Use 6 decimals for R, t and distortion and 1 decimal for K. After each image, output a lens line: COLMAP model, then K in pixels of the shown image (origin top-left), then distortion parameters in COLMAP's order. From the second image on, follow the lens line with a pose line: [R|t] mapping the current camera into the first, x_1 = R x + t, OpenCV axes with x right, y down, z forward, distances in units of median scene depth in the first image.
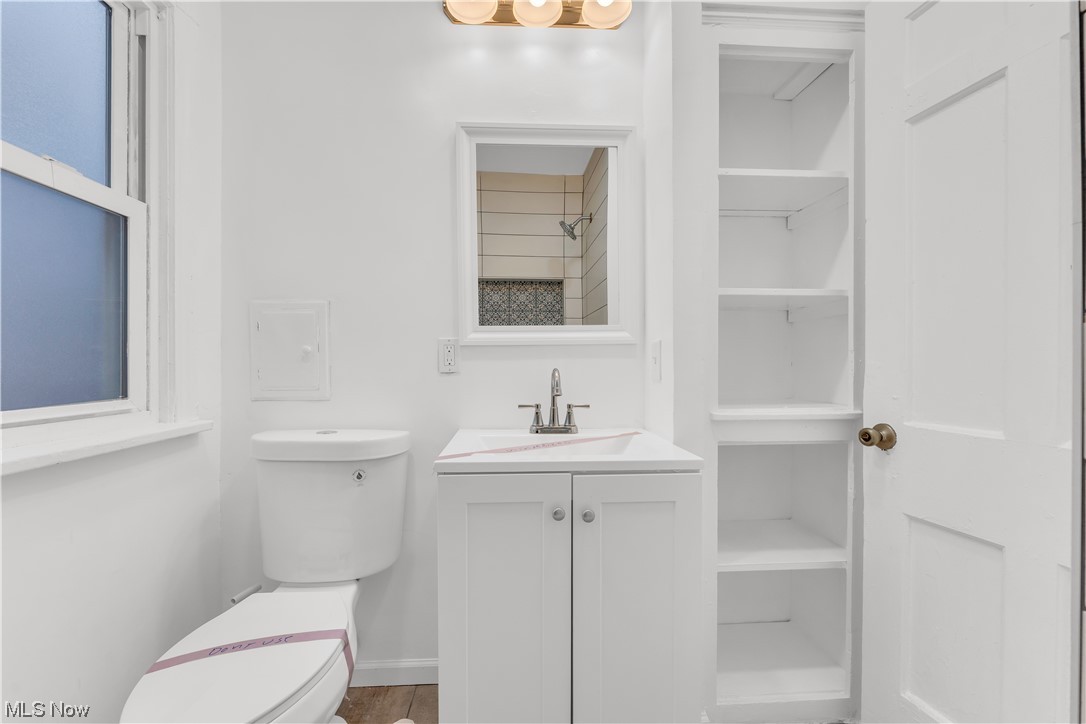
lens RADIAL K [[436.9, 0, 542.4], [0, 436.9, 363.0], [0, 0, 1]] dist [0.002249, 0.000169]
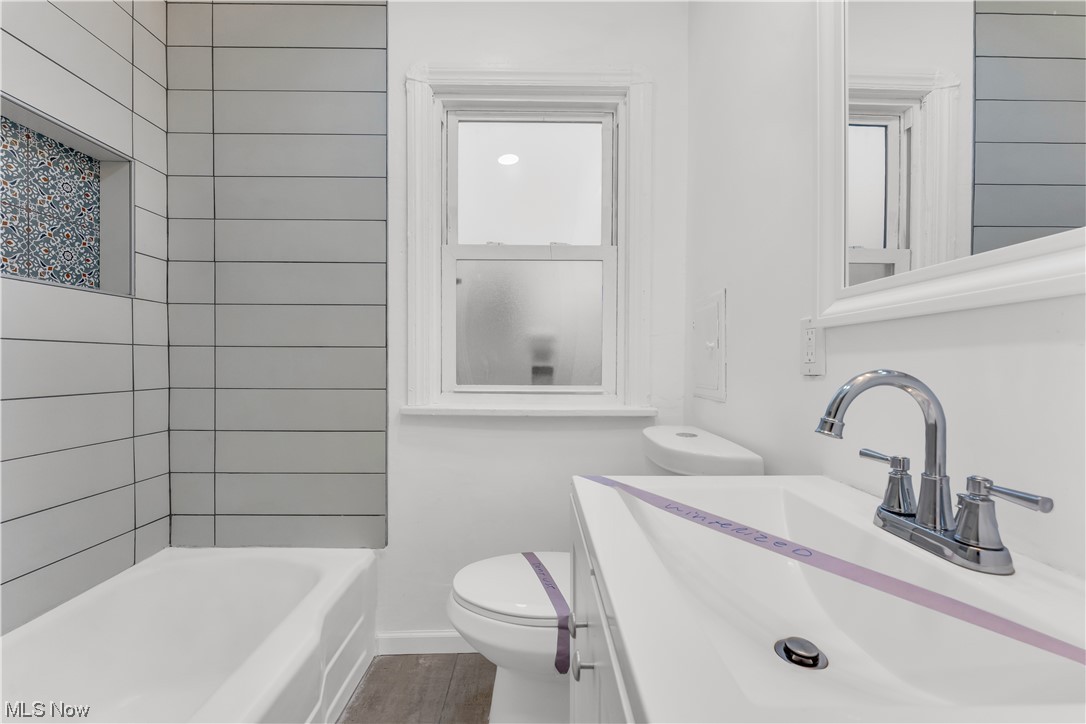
lens RADIAL K [[436.9, 0, 543.7], [0, 436.9, 364.3], [0, 0, 1]] dist [0.002249, 0.000169]
pose [[-0.044757, 0.004112, -0.998989, 0.462684], [-0.000520, 0.999991, 0.004140, 0.005814], [0.998998, 0.000705, -0.044755, 0.770511]]
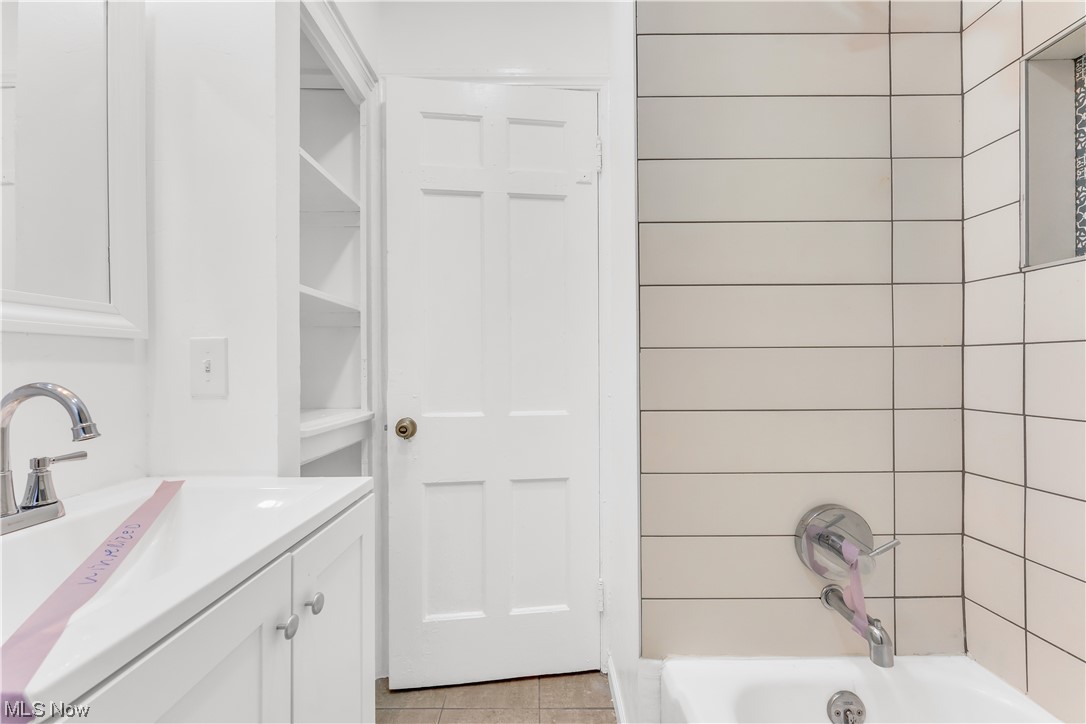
lens RADIAL K [[436.9, 0, 545.0], [0, 436.9, 366.7], [0, 0, 1]] dist [0.002249, 0.000169]
pose [[0.054668, 0.005285, 0.998491, -0.419311], [-0.003962, 0.999979, -0.005076, -0.003006], [-0.998497, -0.003678, 0.054688, 0.498112]]
